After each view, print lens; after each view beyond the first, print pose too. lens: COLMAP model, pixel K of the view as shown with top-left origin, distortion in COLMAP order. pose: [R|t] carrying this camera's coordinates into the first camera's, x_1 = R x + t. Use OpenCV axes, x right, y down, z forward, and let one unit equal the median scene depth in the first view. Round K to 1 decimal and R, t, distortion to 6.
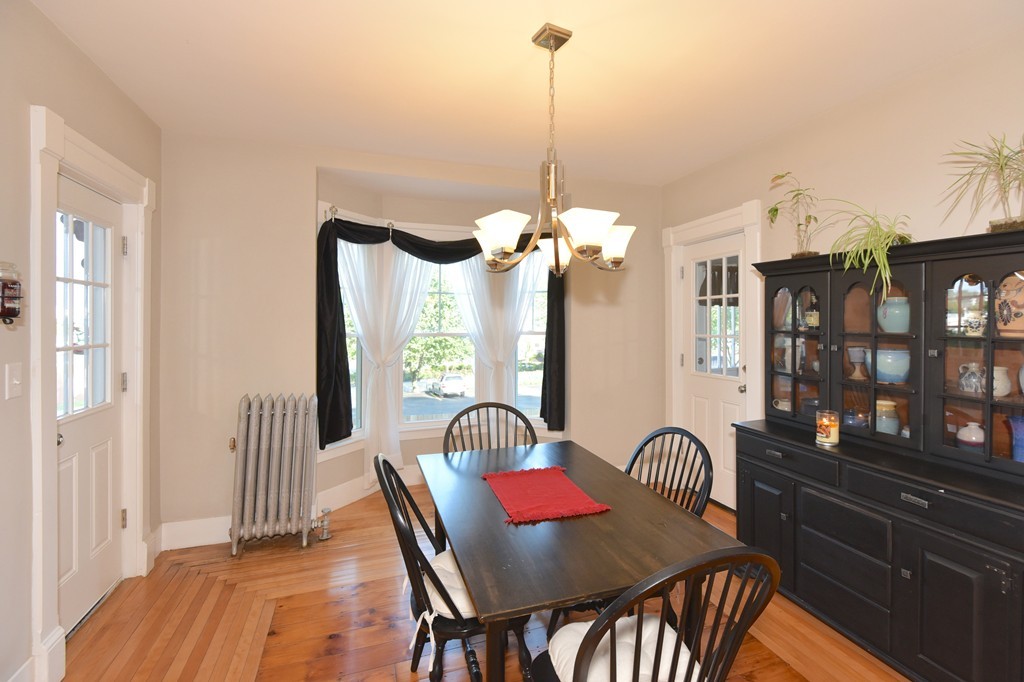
lens RADIAL K [[469.4, 0, 531.6], [0, 469.4, 323.7], [0, 0, 1]] dist [0.007885, -0.003925]
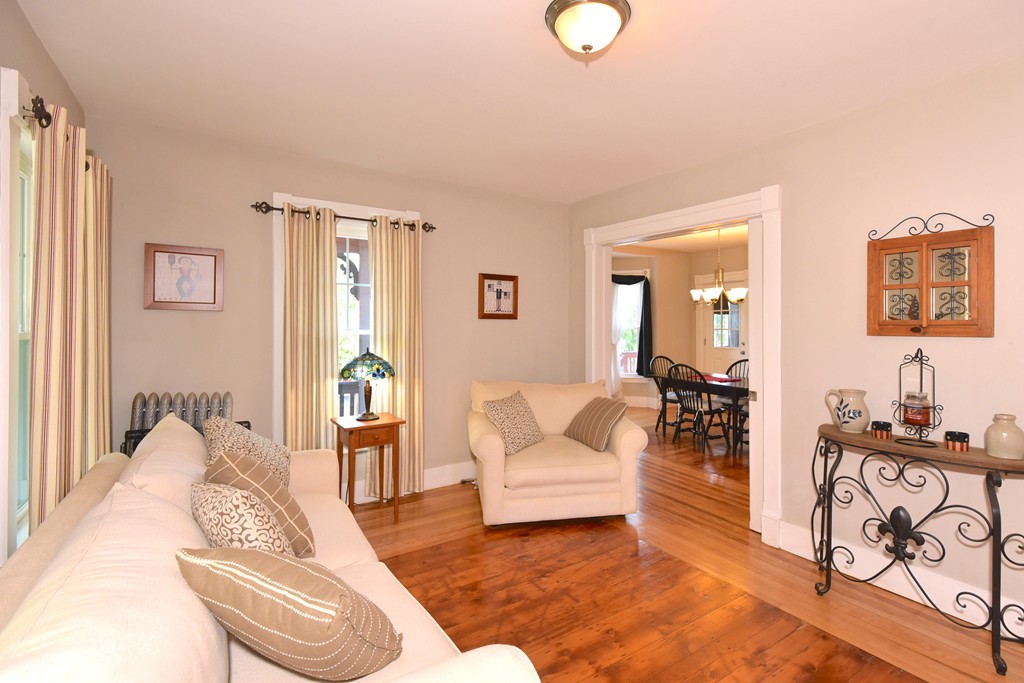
lens RADIAL K [[481.5, 0, 539.4], [0, 481.5, 320.8], [0, 0, 1]] dist [0.005250, -0.005136]
pose [[0.966801, 0.000721, 0.255528, -1.373076], [0.002202, 0.999935, -0.011153, 0.019127], [-0.255519, 0.011346, 0.966737, -1.242087]]
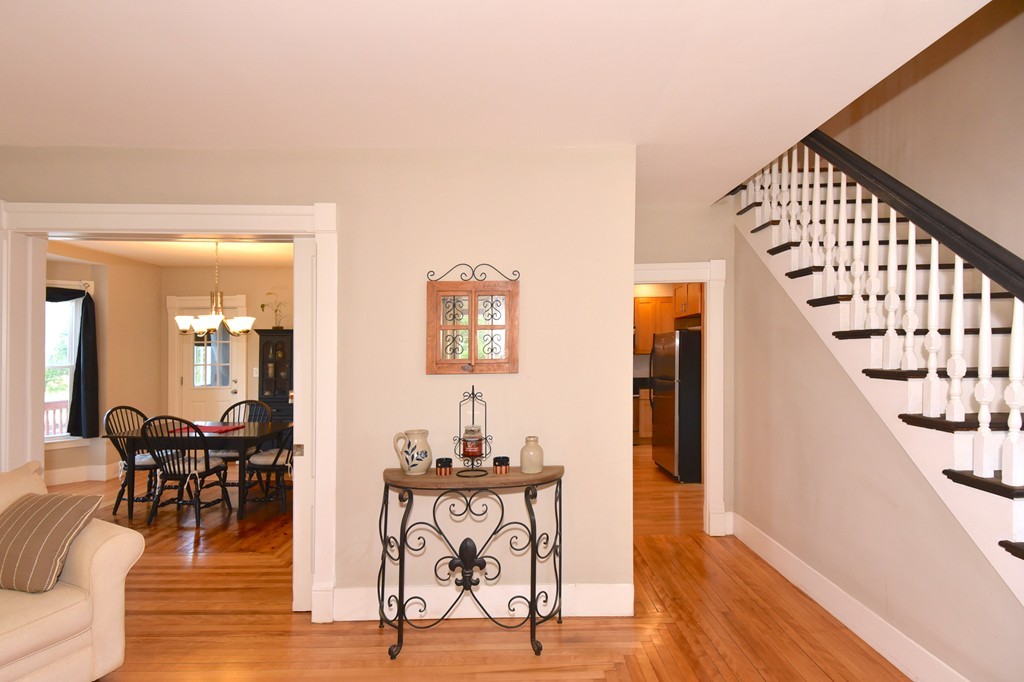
lens RADIAL K [[481.5, 0, 527.3], [0, 481.5, 348.1], [0, 0, 1]] dist [0.005250, -0.005136]
pose [[0.309542, 0.003464, 0.950879, -1.354741], [0.012926, 0.999886, -0.007850, -0.004183], [-0.950798, 0.014721, 0.309462, -0.964615]]
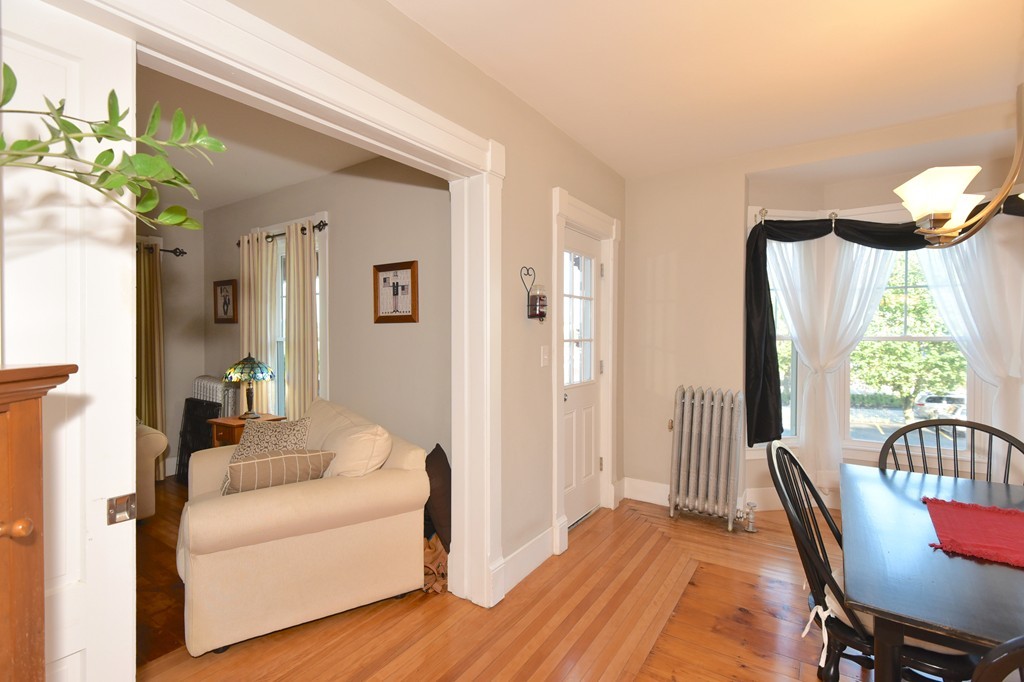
lens RADIAL K [[481.5, 0, 505.2], [0, 481.5, 337.6], [0, 0, 1]] dist [0.005250, -0.005136]
pose [[0.581842, -0.002454, -0.813298, 0.127141], [0.001670, 0.999997, -0.001823, 0.036162], [0.813300, -0.000298, 0.581844, -0.063858]]
